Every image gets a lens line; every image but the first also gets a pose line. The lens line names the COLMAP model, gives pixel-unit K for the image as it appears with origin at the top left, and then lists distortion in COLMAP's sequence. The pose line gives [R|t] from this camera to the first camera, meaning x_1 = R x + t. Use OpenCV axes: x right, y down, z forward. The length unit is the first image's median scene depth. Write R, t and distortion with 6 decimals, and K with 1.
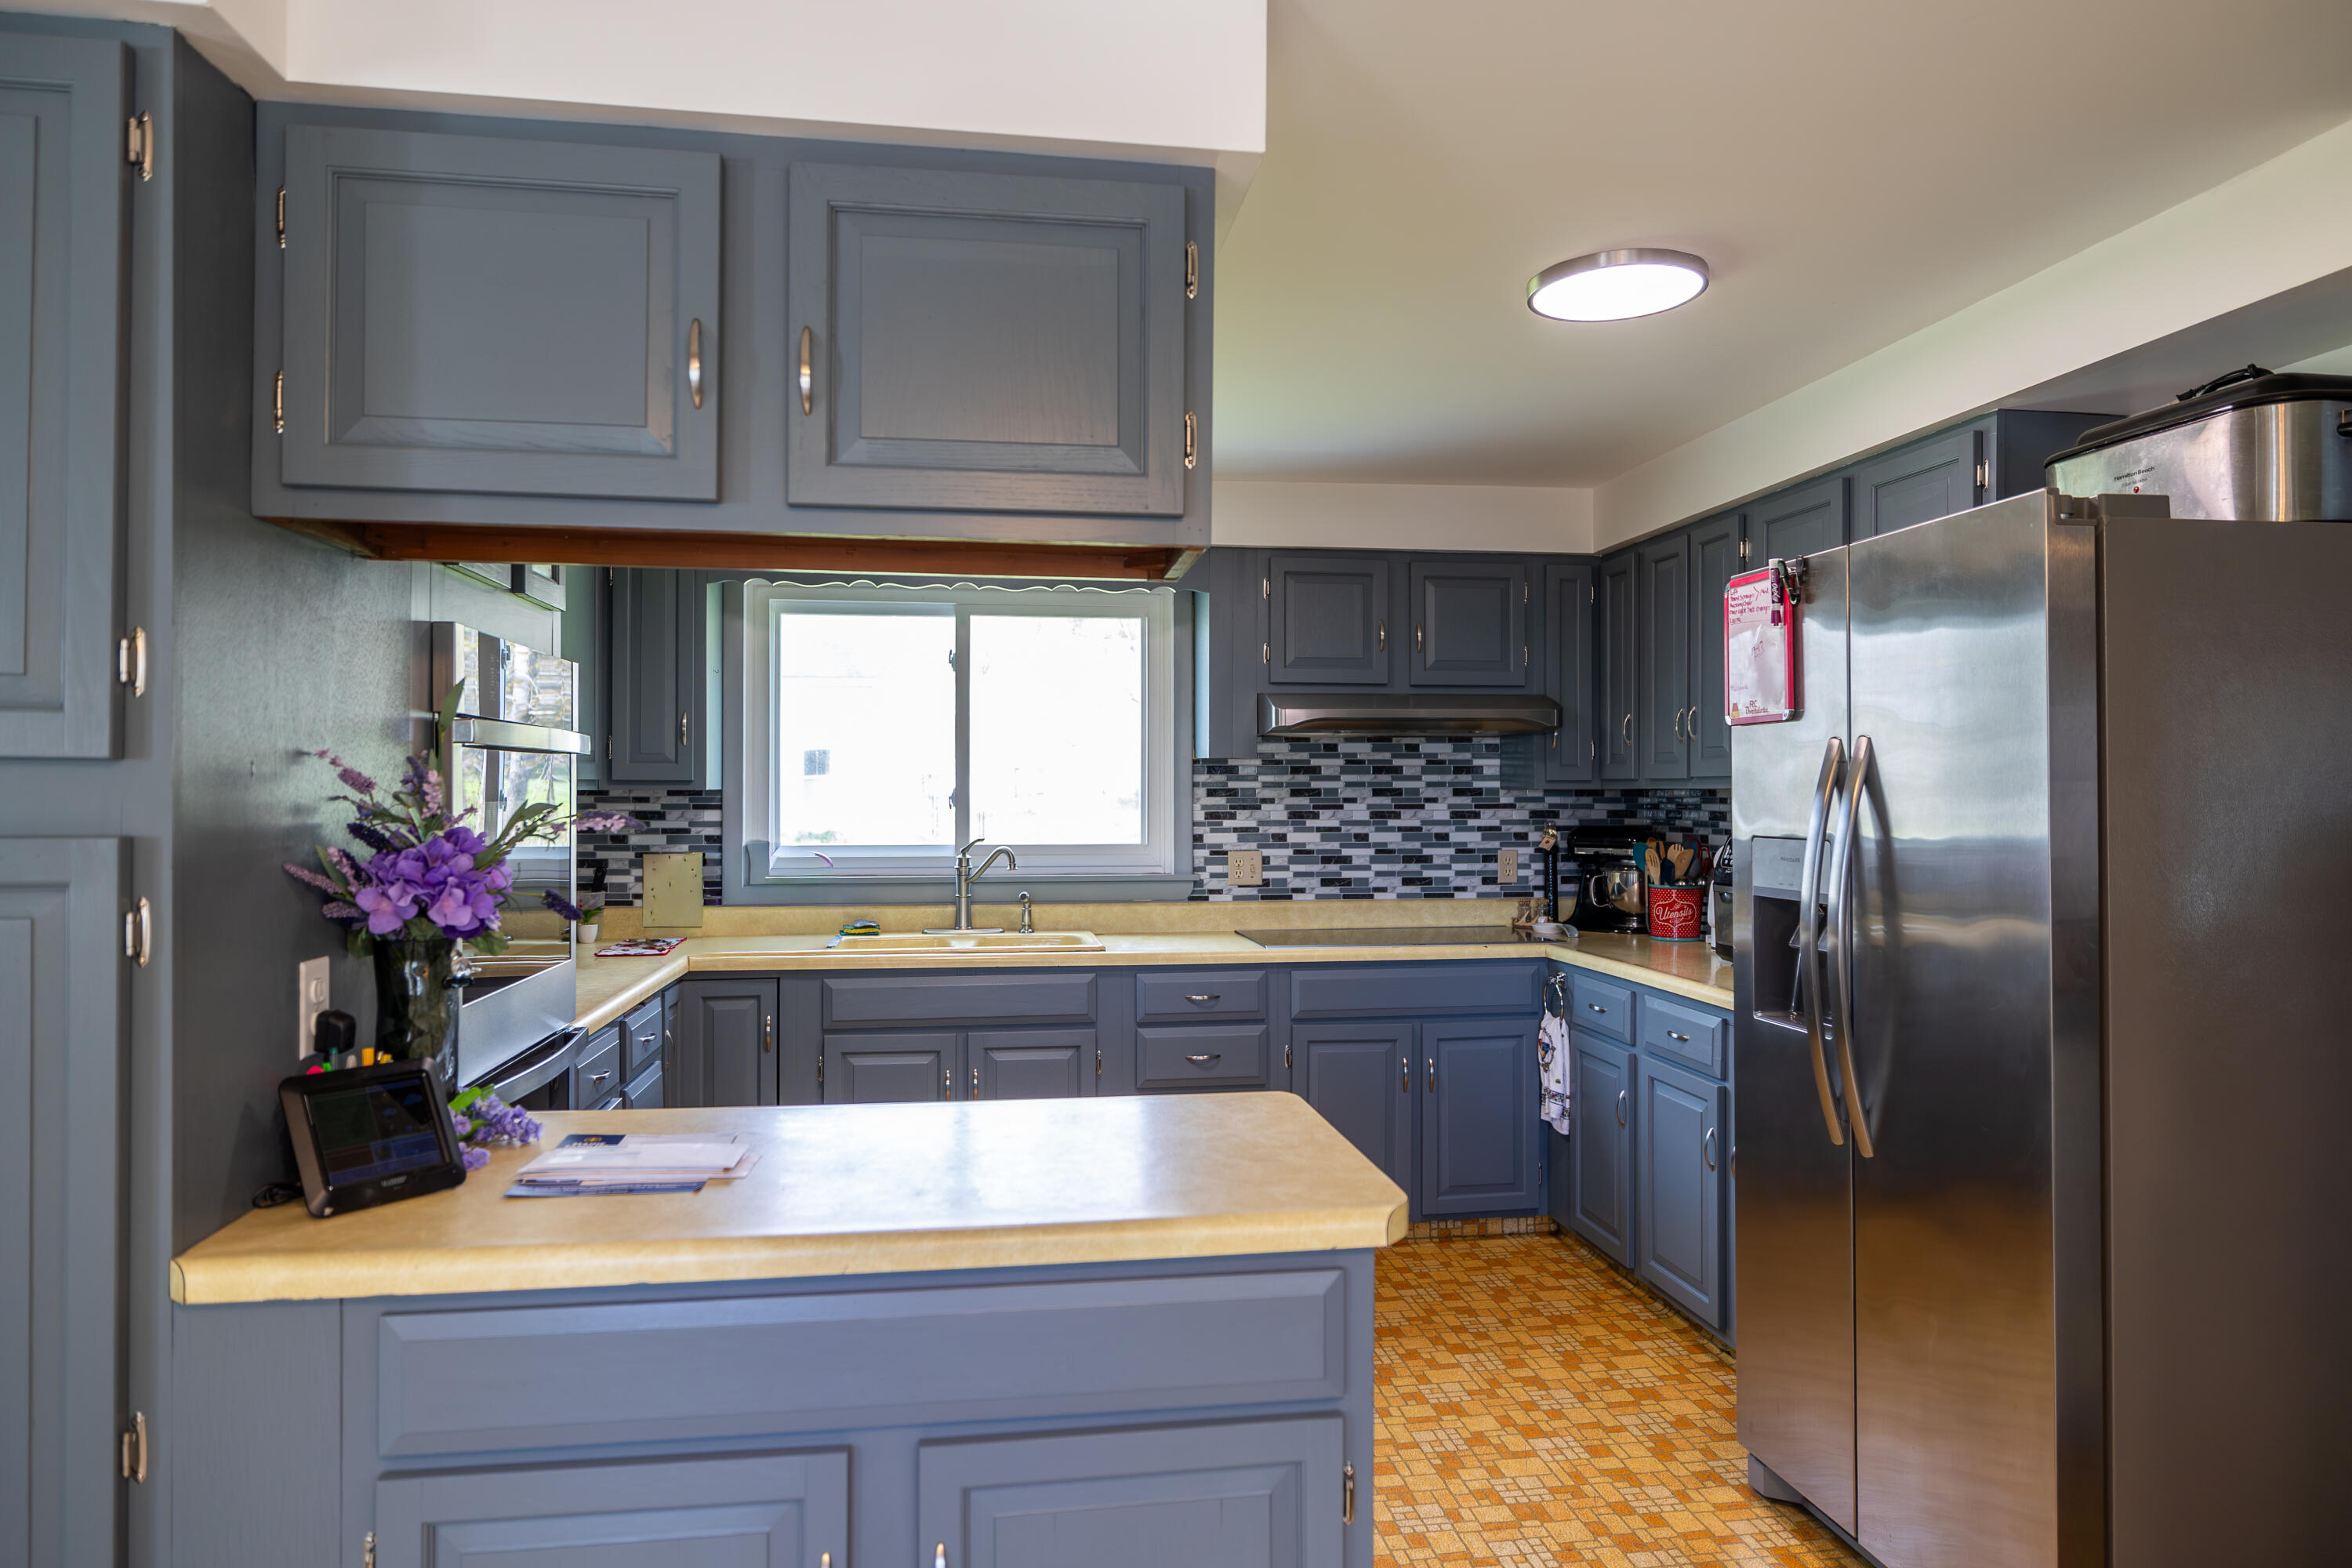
lens RADIAL K [[1367.5, 0, 1171.2], [0, 1367.5, 780.7], [0, 0, 1]] dist [0.000586, -0.000501]
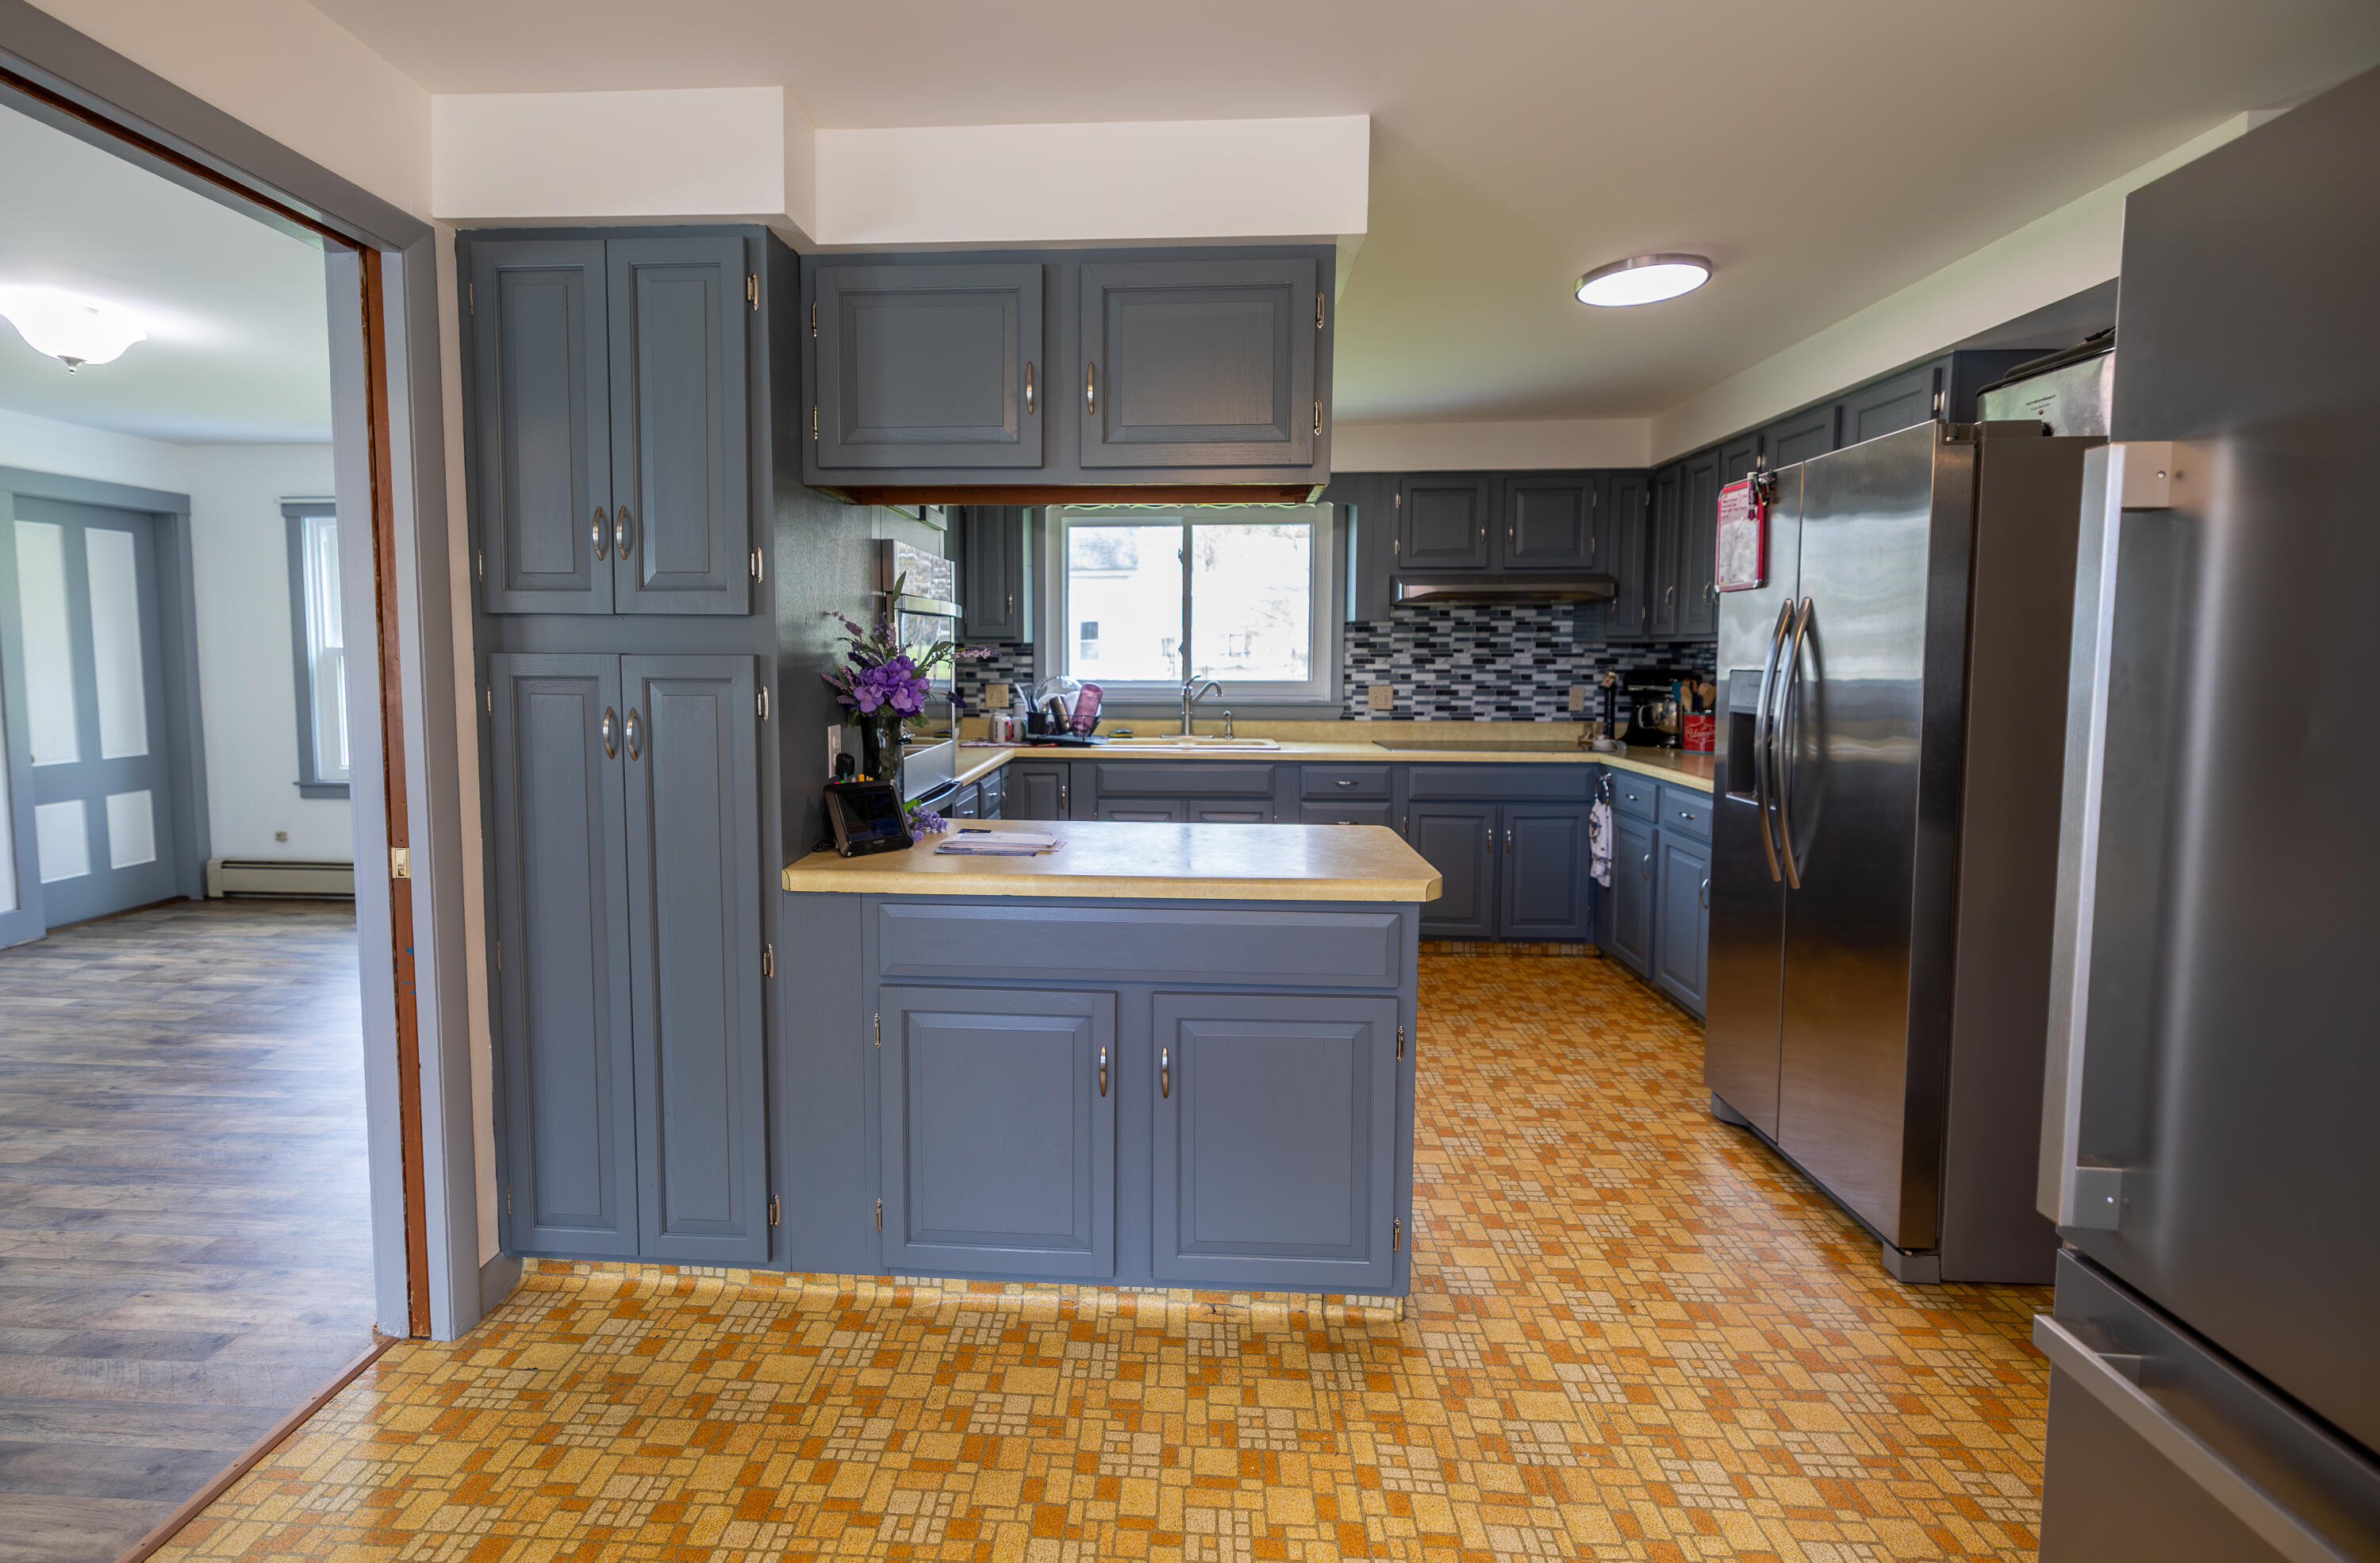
lens RADIAL K [[1004.4, 0, 1129.7], [0, 1004.4, 720.9], [0, 0, 1]] dist [-0.001768, 0.000143]
pose [[0.977353, 0.015861, -0.211020, 0.035090], [0.000189, 0.997121, 0.075824, 0.014317], [0.211616, -0.074146, 0.974536, -0.161788]]
